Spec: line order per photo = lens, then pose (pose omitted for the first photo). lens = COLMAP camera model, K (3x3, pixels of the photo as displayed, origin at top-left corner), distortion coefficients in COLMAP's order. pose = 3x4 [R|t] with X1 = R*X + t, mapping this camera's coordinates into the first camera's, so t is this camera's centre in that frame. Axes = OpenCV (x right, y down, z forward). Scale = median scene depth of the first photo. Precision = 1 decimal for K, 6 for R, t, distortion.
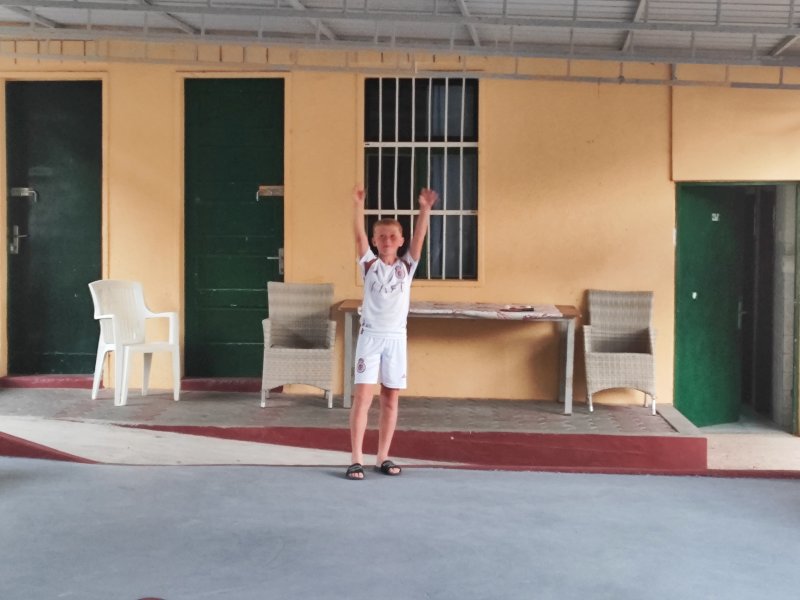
lens RADIAL K [[1471.5, 0, 392.4], [0, 1471.5, 295.9], [0, 0, 1]] dist [-0.050526, 0.000000]
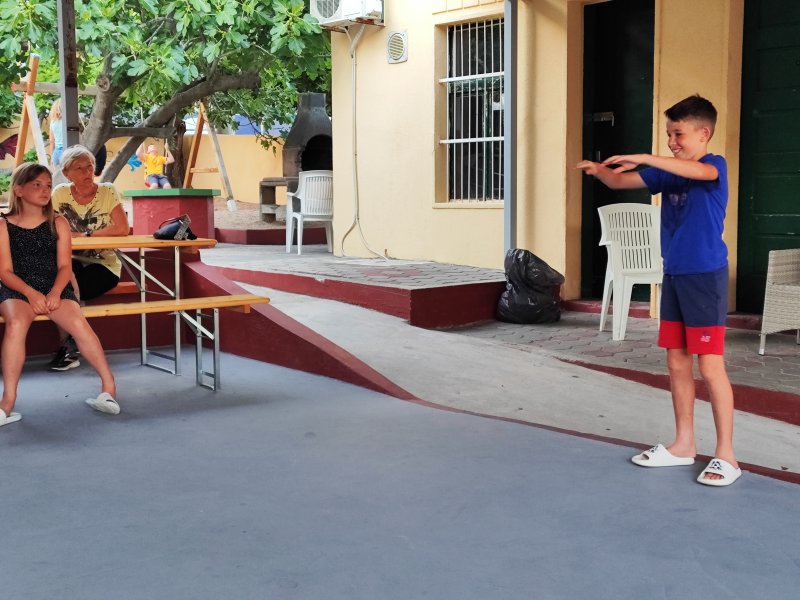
lens RADIAL K [[1104.2, 0, 392.0], [0, 1104.2, 292.2], [0, 0, 1]] dist [0.041006, 0.000000]
pose [[0.681006, 0.054671, -0.730234, 0.217732], [-0.014546, 0.998022, 0.061154, 0.004650], [0.732133, -0.031025, 0.680454, 0.397720]]
